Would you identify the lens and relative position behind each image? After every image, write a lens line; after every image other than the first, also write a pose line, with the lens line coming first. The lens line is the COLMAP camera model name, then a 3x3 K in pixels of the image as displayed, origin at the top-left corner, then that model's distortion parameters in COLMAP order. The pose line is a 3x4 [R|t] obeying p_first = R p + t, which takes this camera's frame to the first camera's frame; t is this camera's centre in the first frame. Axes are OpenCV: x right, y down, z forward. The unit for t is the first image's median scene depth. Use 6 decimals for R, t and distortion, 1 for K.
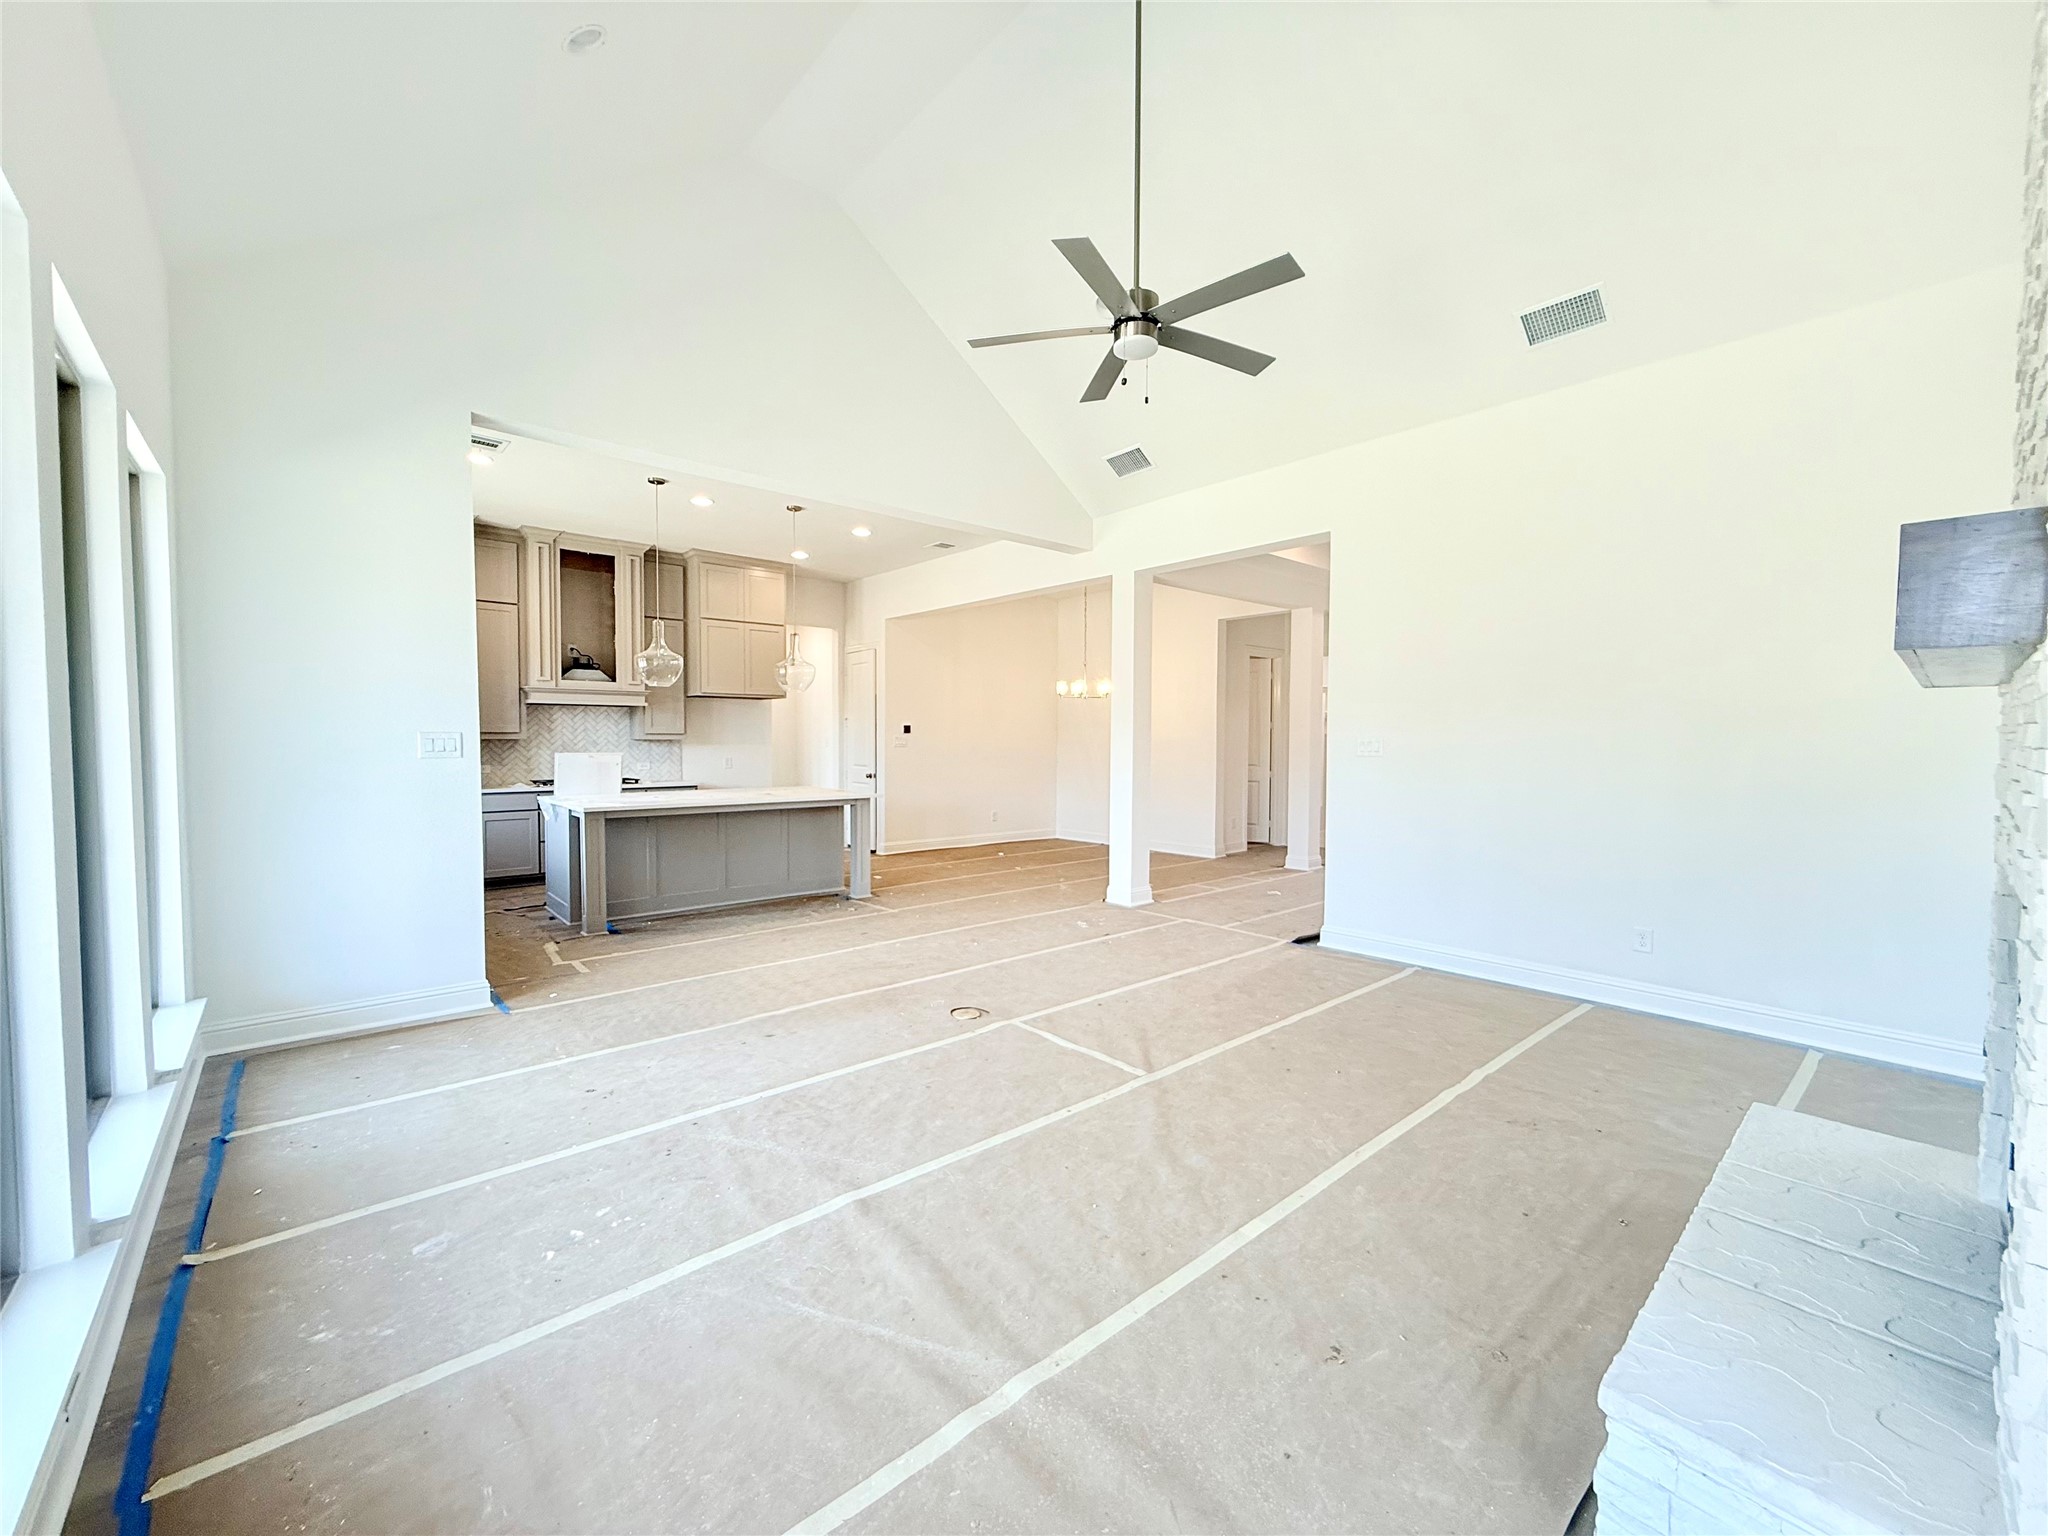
lens RADIAL K [[821.2, 0, 1016.6], [0, 821.2, 767.6], [0, 0, 1]] dist [0.000374, 0.000164]
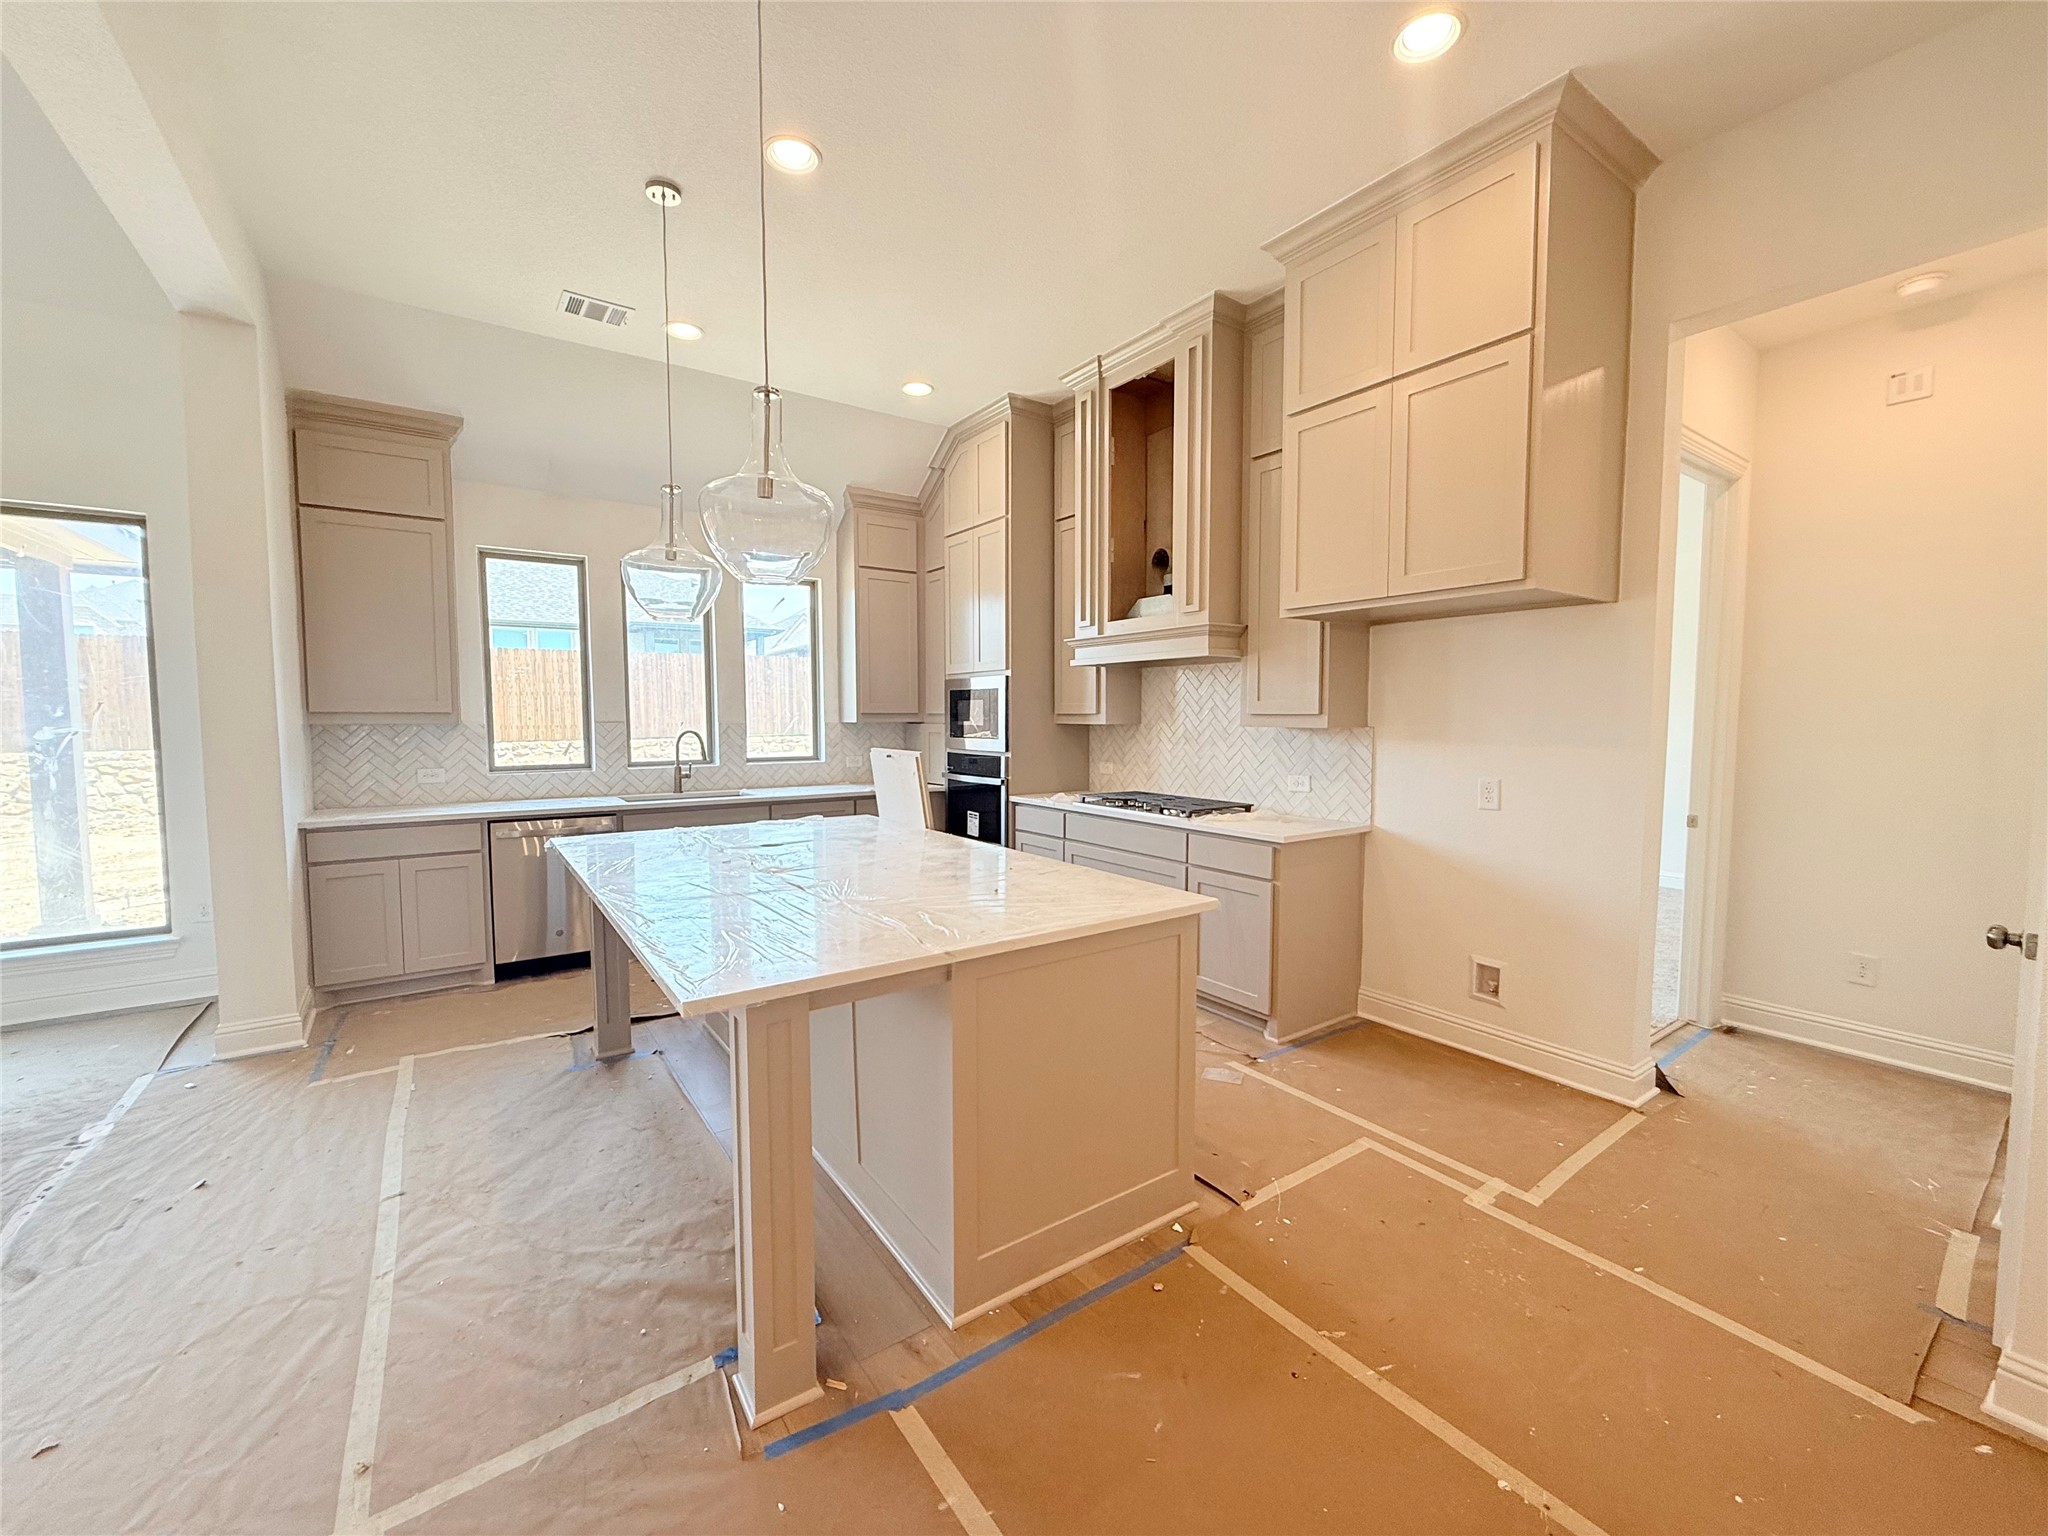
lens RADIAL K [[807.7, 0, 1024.0], [0, 807.7, 768.0], [0, 0, 1]] dist [0.000333, 0.000083]
pose [[-0.097859, 0.055968, -0.993625, 0.026764], [-0.034471, 0.997628, 0.059588, -0.036297], [0.994603, 0.040082, -0.095697, 1.000049]]
